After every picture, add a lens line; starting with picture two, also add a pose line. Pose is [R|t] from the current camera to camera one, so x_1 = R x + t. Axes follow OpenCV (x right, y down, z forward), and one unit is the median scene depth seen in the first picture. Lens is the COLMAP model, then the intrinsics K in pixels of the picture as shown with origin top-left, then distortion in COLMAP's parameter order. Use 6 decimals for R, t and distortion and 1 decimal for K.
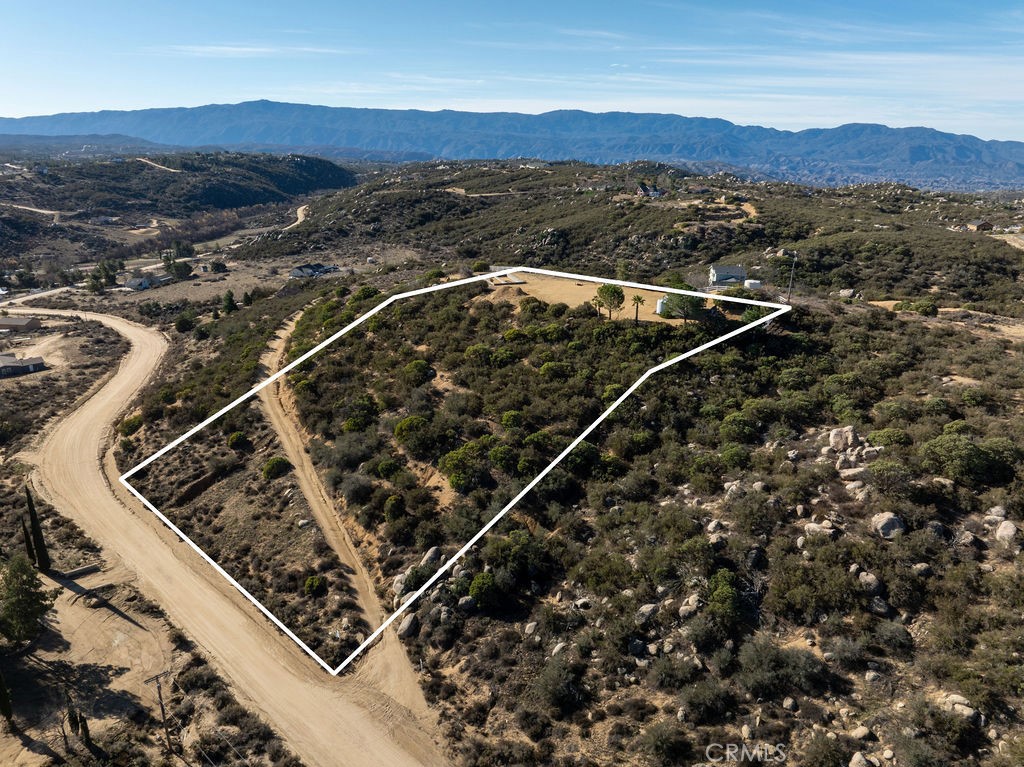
lens RADIAL K [[721.8, 0, 512.0], [0, 721.8, 383.5], [0, 0, 1]] dist [-0.040436, 0.003809]
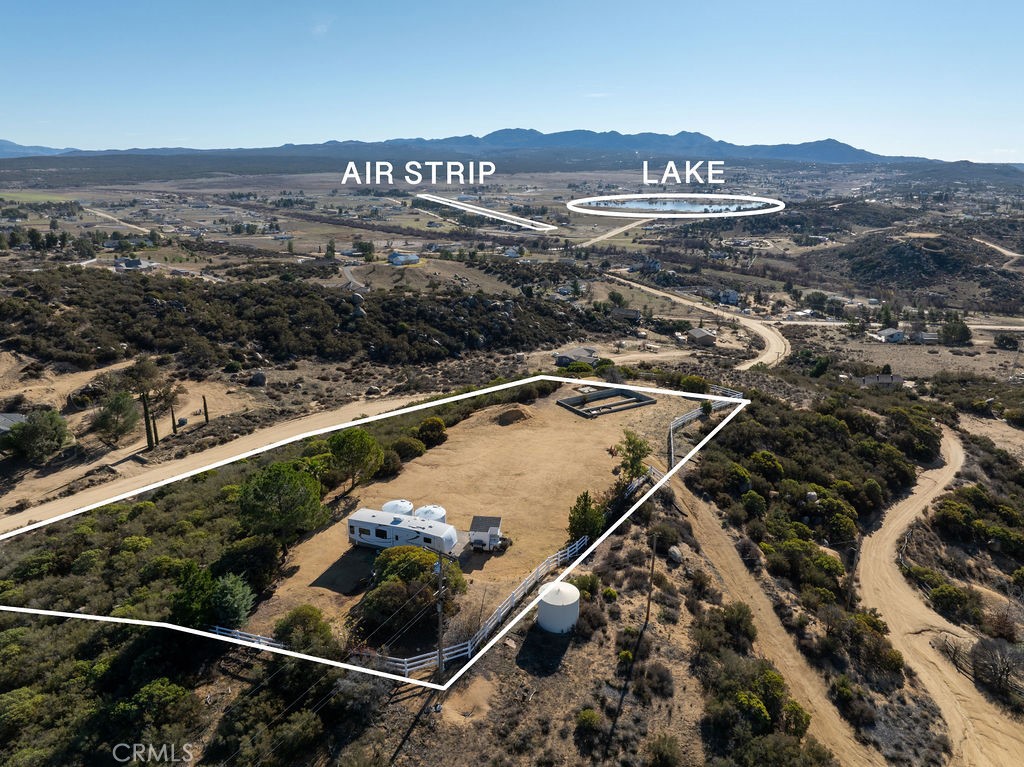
lens RADIAL K [[721.8, 0, 512.0], [0, 721.8, 383.5], [0, 0, 1]] dist [-0.040436, 0.003809]
pose [[0.224218, 0.282326, -0.932748, 0.788527], [-0.326758, 0.923492, 0.200977, -0.375571], [0.918126, 0.259720, 0.299316, 1.067110]]
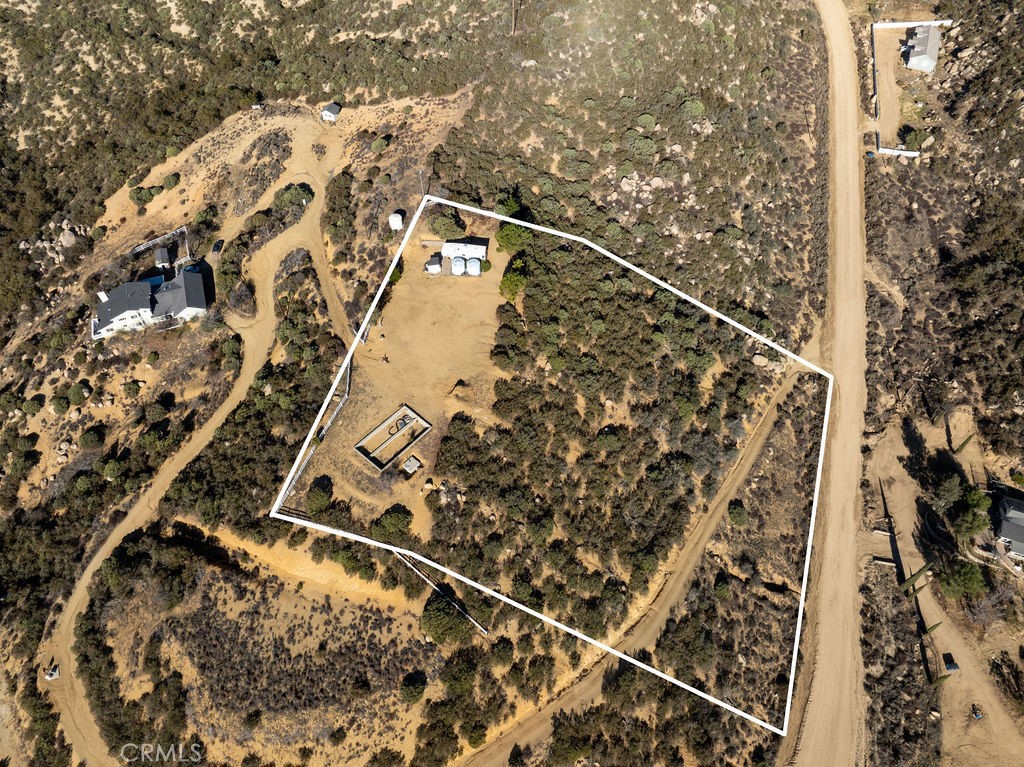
lens RADIAL K [[721.8, 0, 512.0], [0, 721.8, 383.5], [0, 0, 1]] dist [-0.040436, 0.003809]
pose [[-0.473501, -0.711722, 0.518891, -0.646357], [0.284740, 0.433796, 0.854836, -1.175975], [-0.833499, 0.552515, -0.002748, 1.251385]]
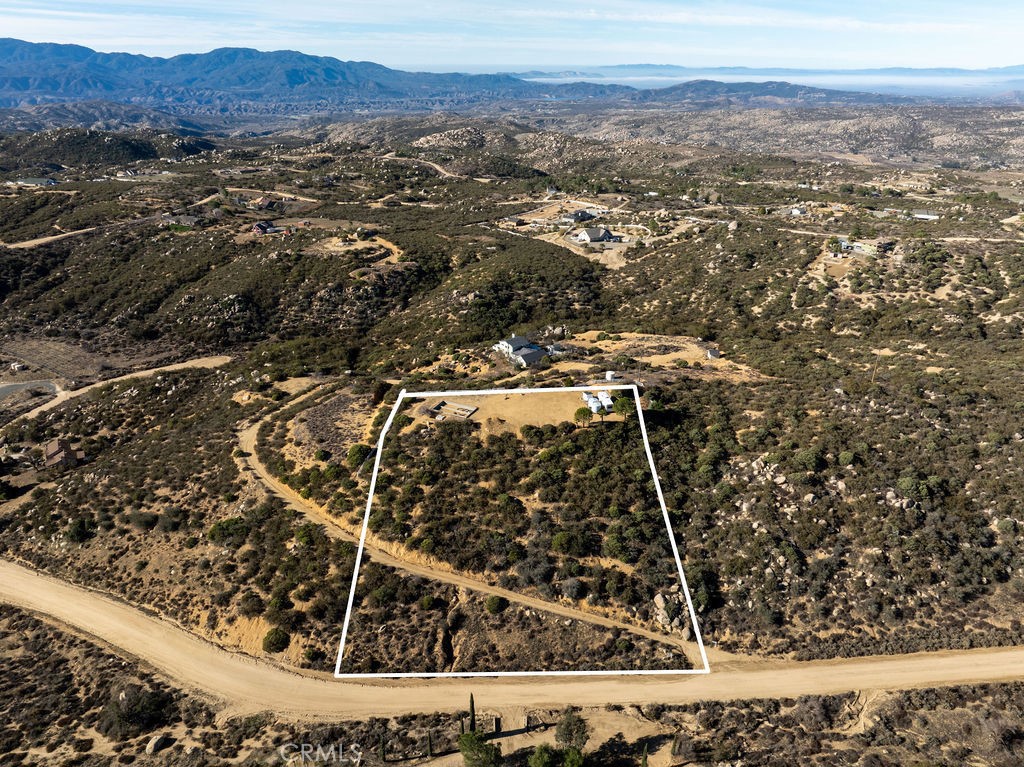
lens RADIAL K [[721.8, 0, 512.0], [0, 721.8, 383.5], [0, 0, 1]] dist [-0.040436, 0.003809]
pose [[0.710145, -0.294306, 0.639593, -1.167532], [0.232249, 0.955514, 0.181808, -0.605877], [-0.664647, 0.019434, 0.746905, -0.147768]]
